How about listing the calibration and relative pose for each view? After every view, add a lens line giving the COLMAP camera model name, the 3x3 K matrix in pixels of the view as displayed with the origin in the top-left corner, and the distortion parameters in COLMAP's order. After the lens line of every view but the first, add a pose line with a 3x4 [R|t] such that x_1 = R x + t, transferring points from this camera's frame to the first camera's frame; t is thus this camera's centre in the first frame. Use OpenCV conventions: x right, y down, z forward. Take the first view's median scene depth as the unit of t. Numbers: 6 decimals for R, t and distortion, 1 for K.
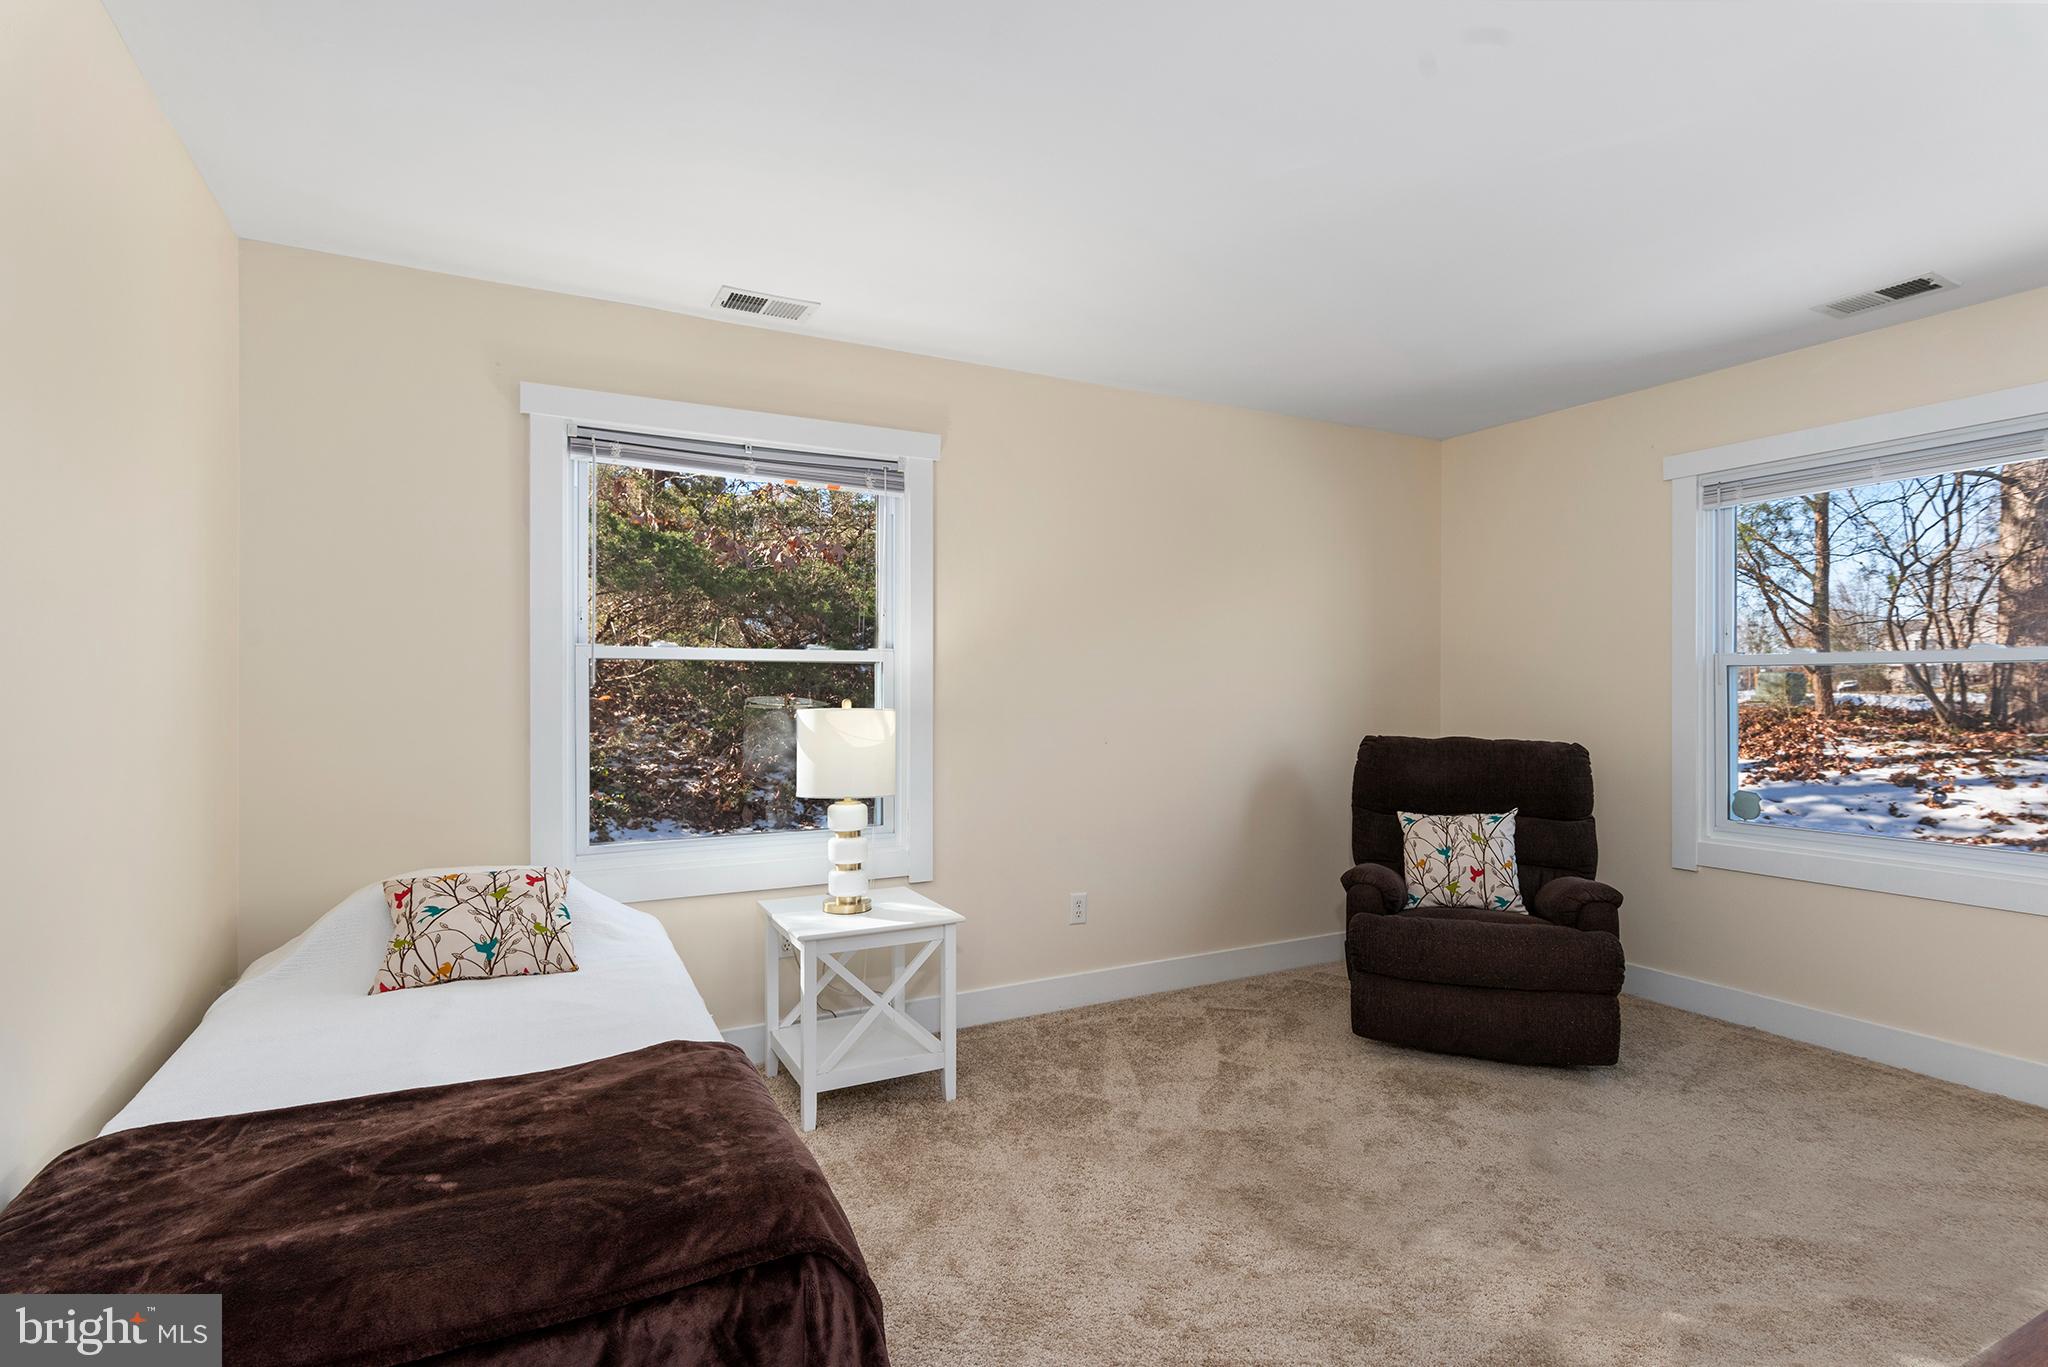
lens RADIAL K [[975.3, 0, 980.1], [0, 975.3, 694.2], [0, 0, 1]] dist [0.002287, 0.000286]
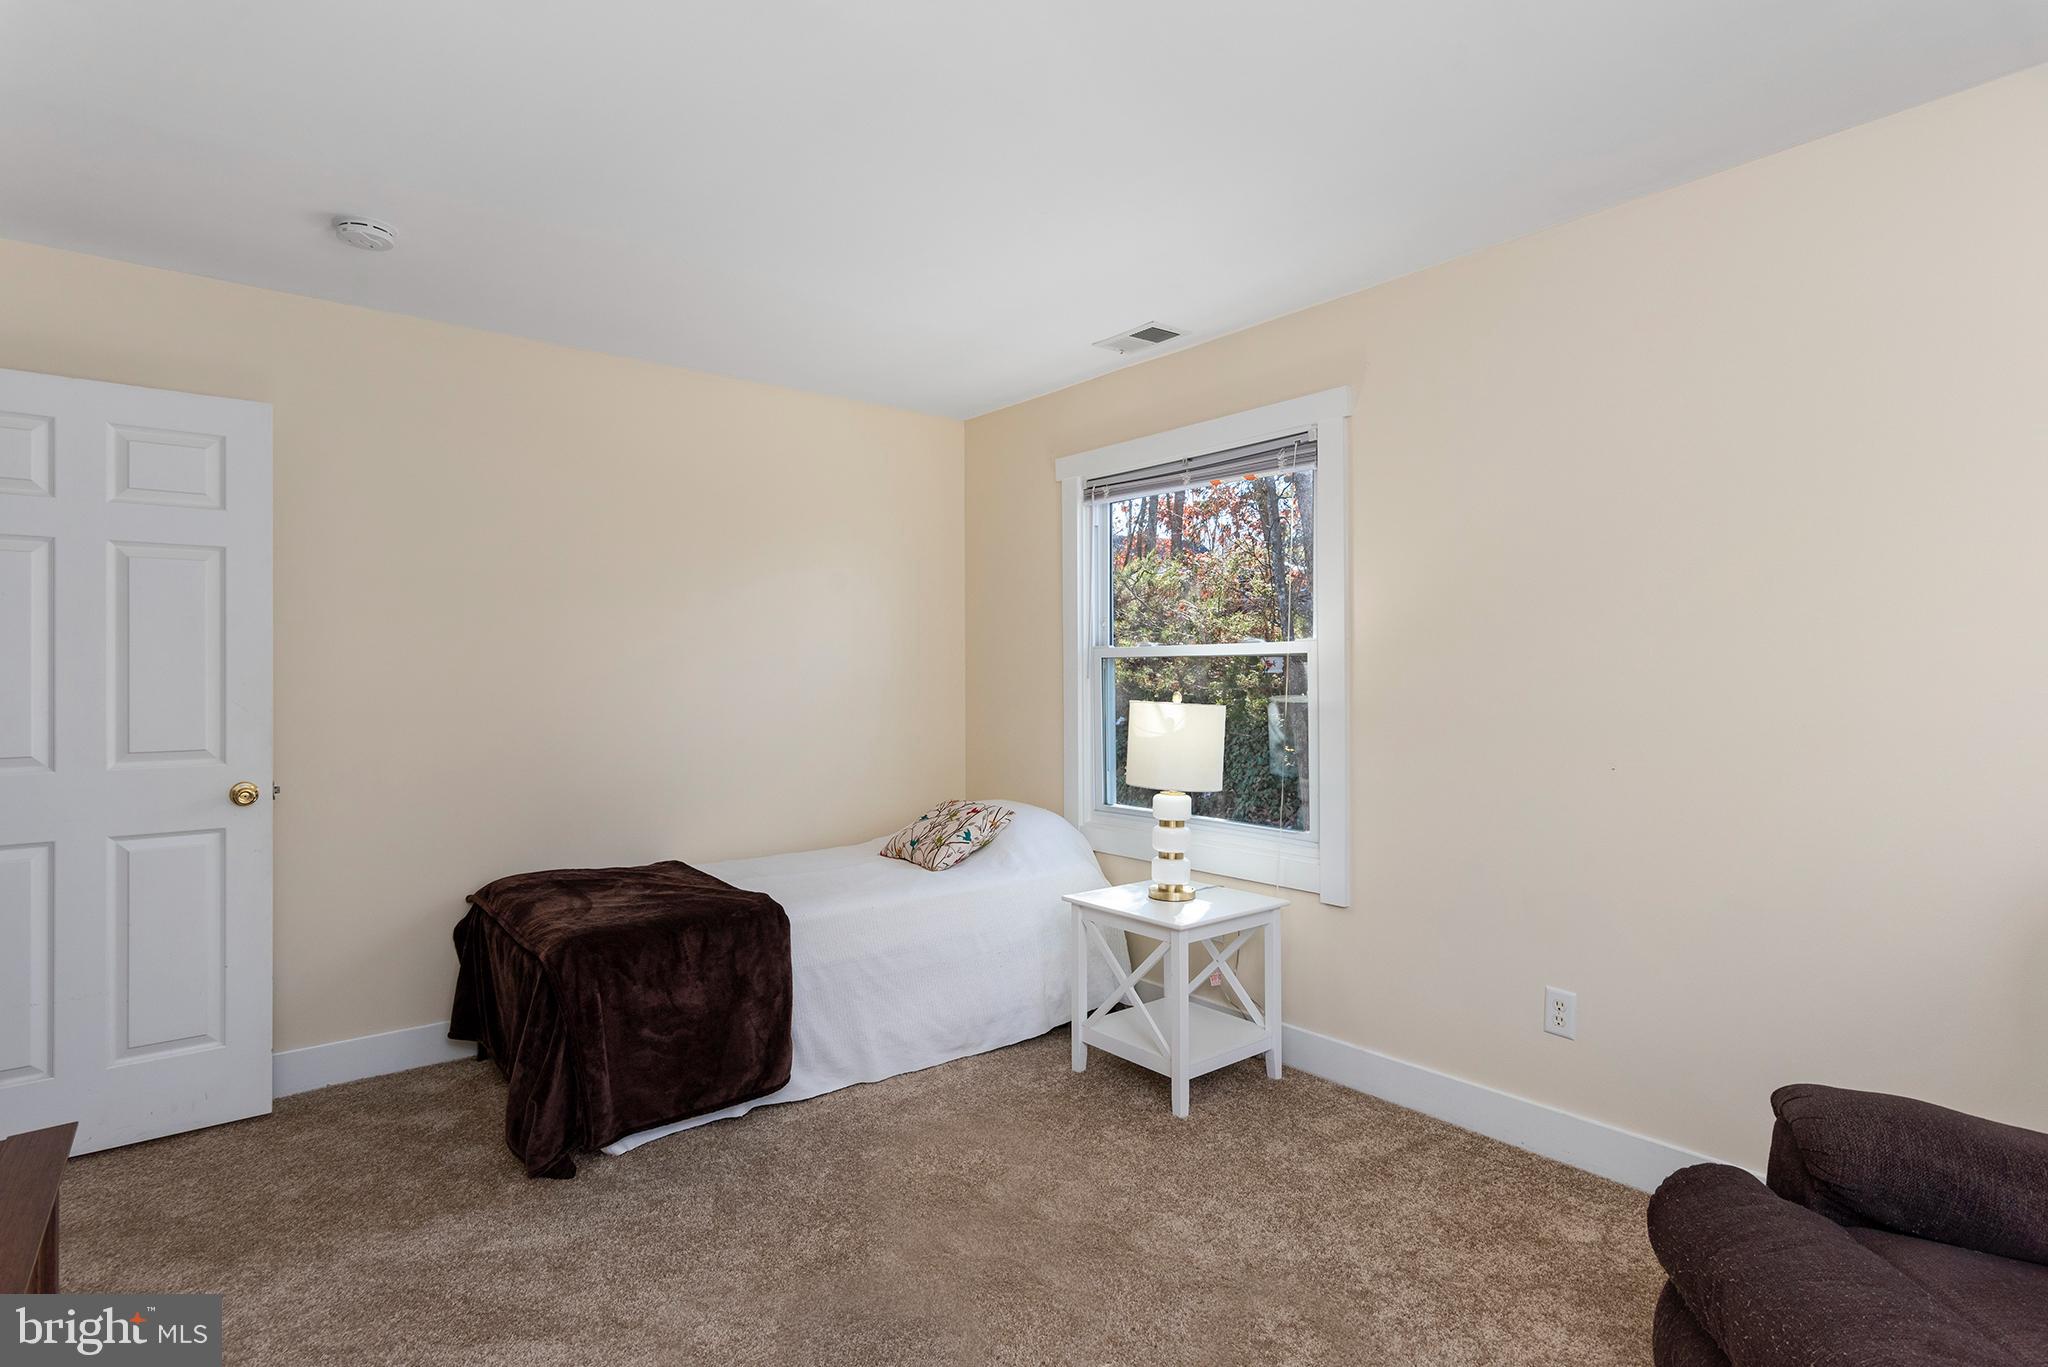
lens RADIAL K [[1000.2, 0, 1018.3], [0, 1000.2, 672.6], [0, 0, 1]] dist [0.001767, -0.000305]
pose [[0.224800, -0.004950, -0.974392, 0.824414], [-0.004297, 0.999972, -0.006071, -0.008797], [0.974396, 0.005552, 0.224772, 0.581018]]
